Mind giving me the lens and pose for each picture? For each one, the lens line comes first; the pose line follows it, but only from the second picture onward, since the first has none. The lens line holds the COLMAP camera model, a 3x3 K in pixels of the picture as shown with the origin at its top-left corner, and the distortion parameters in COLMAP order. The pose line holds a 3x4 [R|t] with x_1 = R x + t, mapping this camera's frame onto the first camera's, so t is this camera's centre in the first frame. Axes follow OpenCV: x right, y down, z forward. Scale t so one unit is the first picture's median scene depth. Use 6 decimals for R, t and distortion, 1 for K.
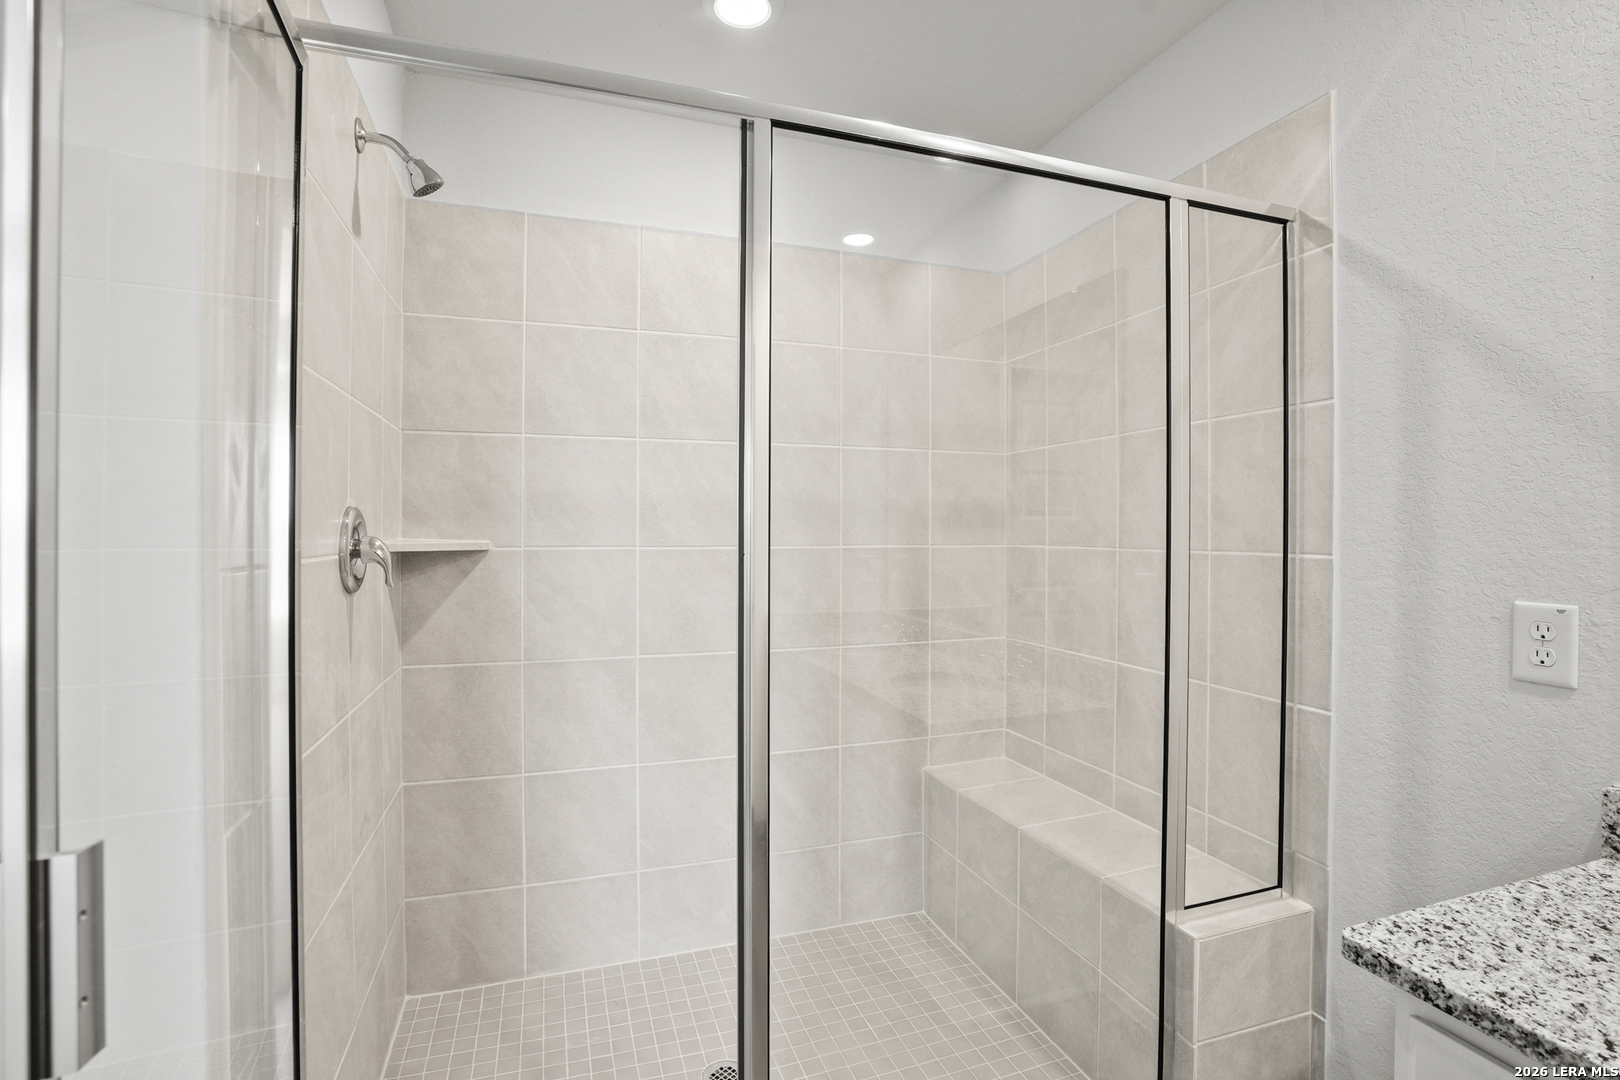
lens RADIAL K [[741.9, 0, 805.2], [0, 741.9, 538.2], [0, 0, 1]] dist [-0.003683, 0.000925]
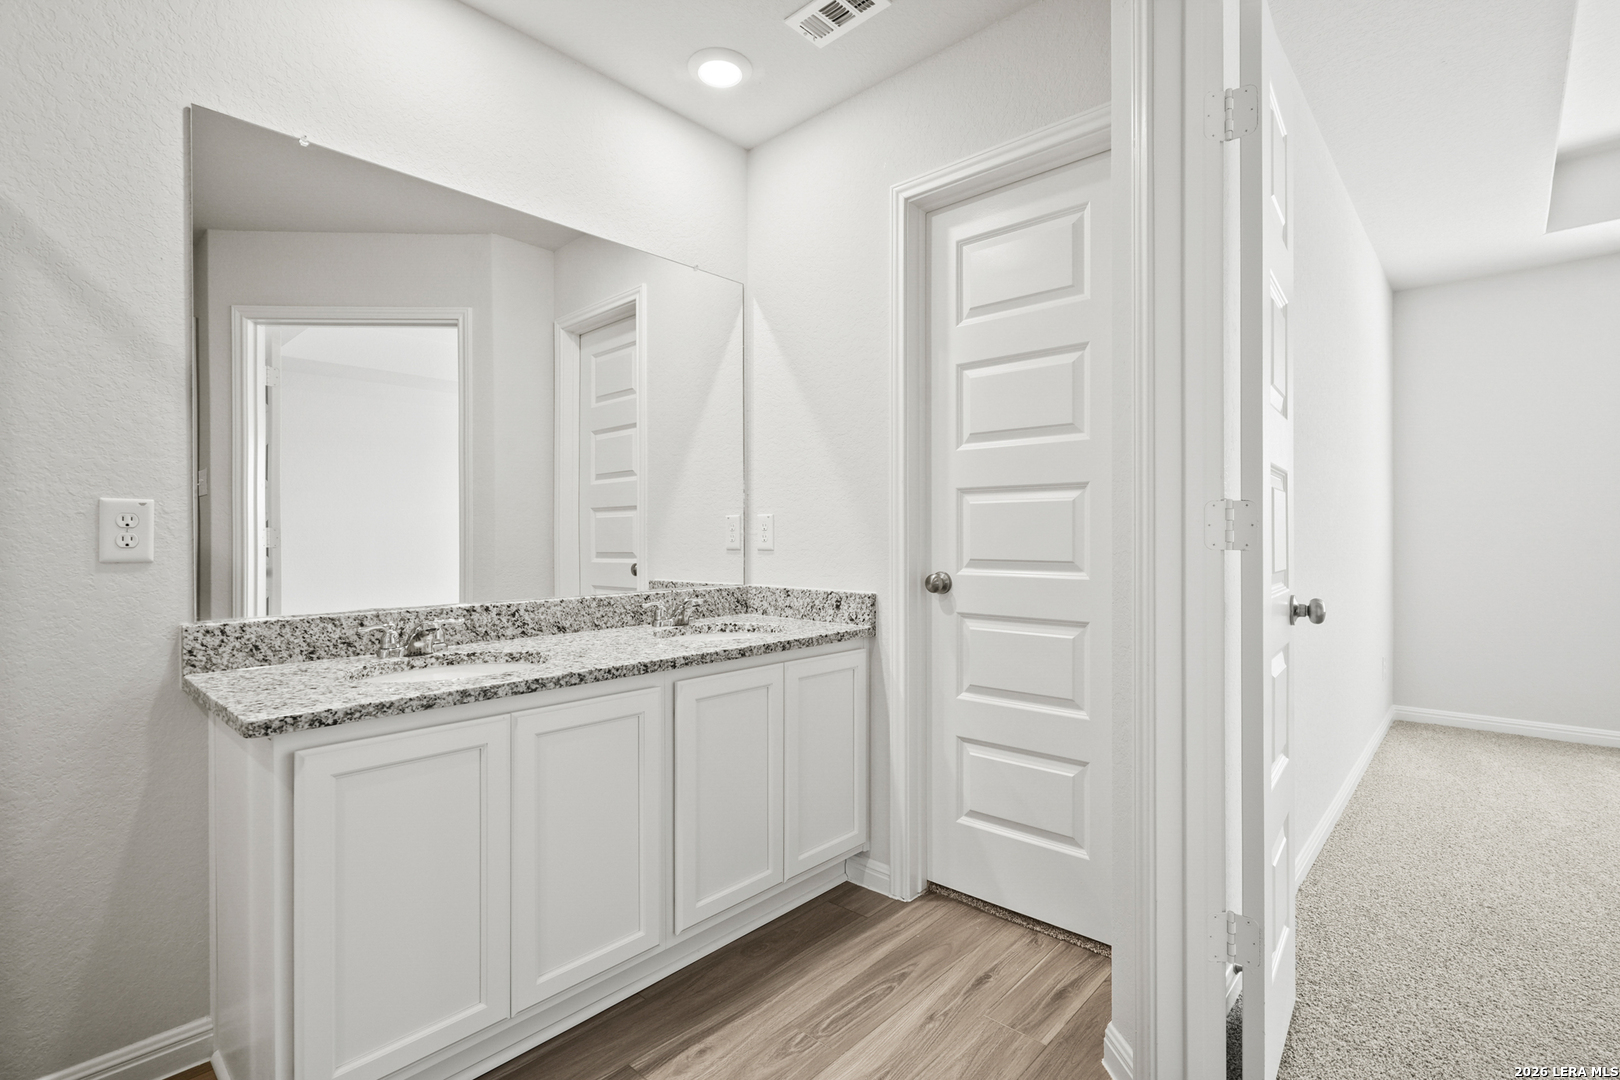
lens RADIAL K [[741.9, 0, 805.2], [0, 741.9, 538.2], [0, 0, 1]] dist [-0.003683, 0.000925]
pose [[-0.455966, 0.000446, 0.889997, -0.666837], [0.009457, 0.999946, 0.004344, 0.161629], [-0.889947, 0.010397, -0.455946, 0.542965]]
